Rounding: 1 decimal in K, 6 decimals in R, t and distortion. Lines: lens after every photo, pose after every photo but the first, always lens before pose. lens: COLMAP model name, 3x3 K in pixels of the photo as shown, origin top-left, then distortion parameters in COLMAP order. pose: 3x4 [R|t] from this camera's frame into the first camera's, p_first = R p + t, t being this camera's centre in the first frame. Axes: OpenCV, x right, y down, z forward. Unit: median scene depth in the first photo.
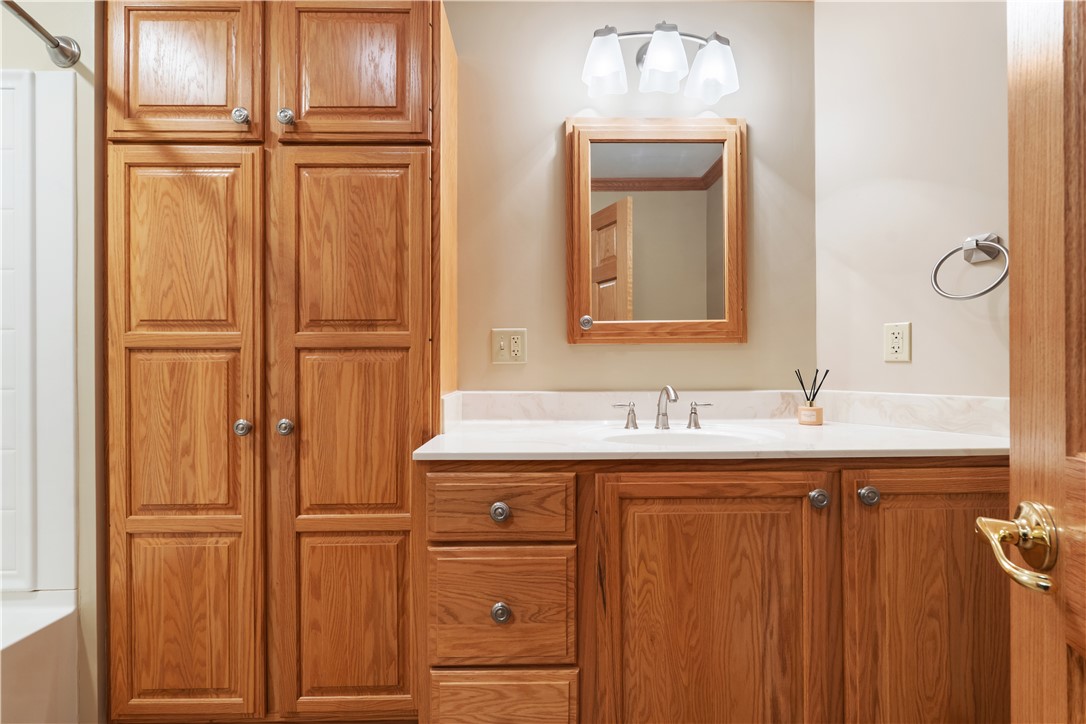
lens RADIAL K [[483.1, 0, 544.9], [0, 483.1, 363.6], [0, 0, 1]] dist [-0.004510, 0.000346]
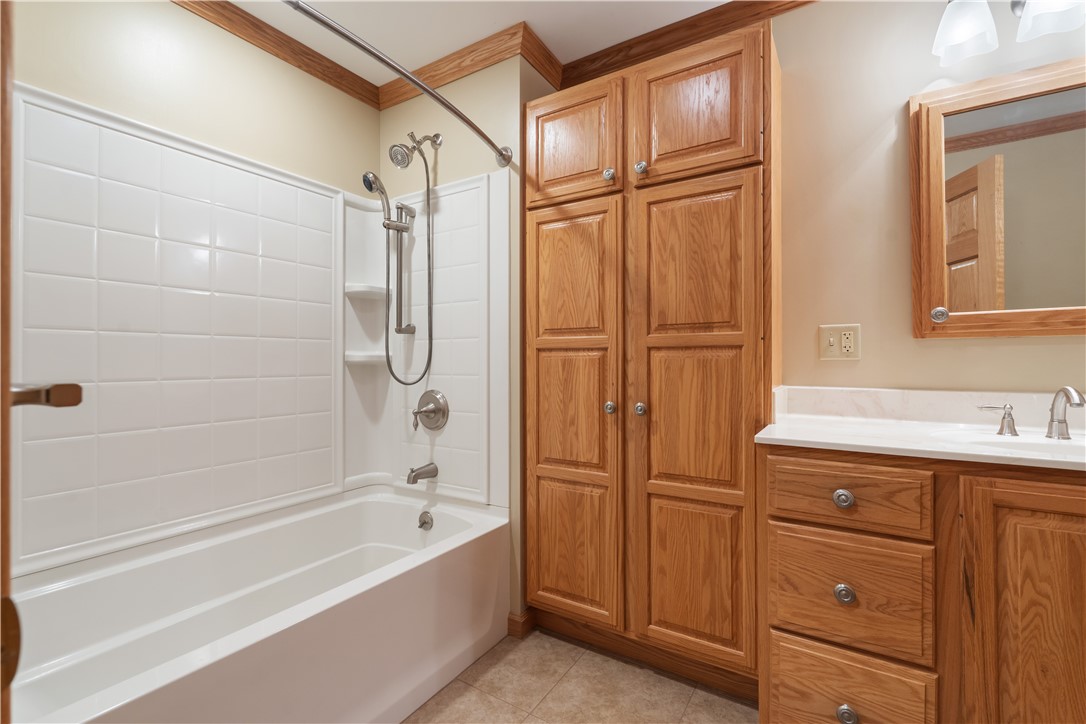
lens RADIAL K [[483.1, 0, 538.4], [0, 483.1, 356.1], [0, 0, 1]] dist [-0.004510, 0.000346]
pose [[0.834625, -0.002976, -0.550810, -0.056492], [-0.000712, 0.999979, -0.006482, -0.000951], [0.550817, 0.005803, 0.834606, -0.218413]]
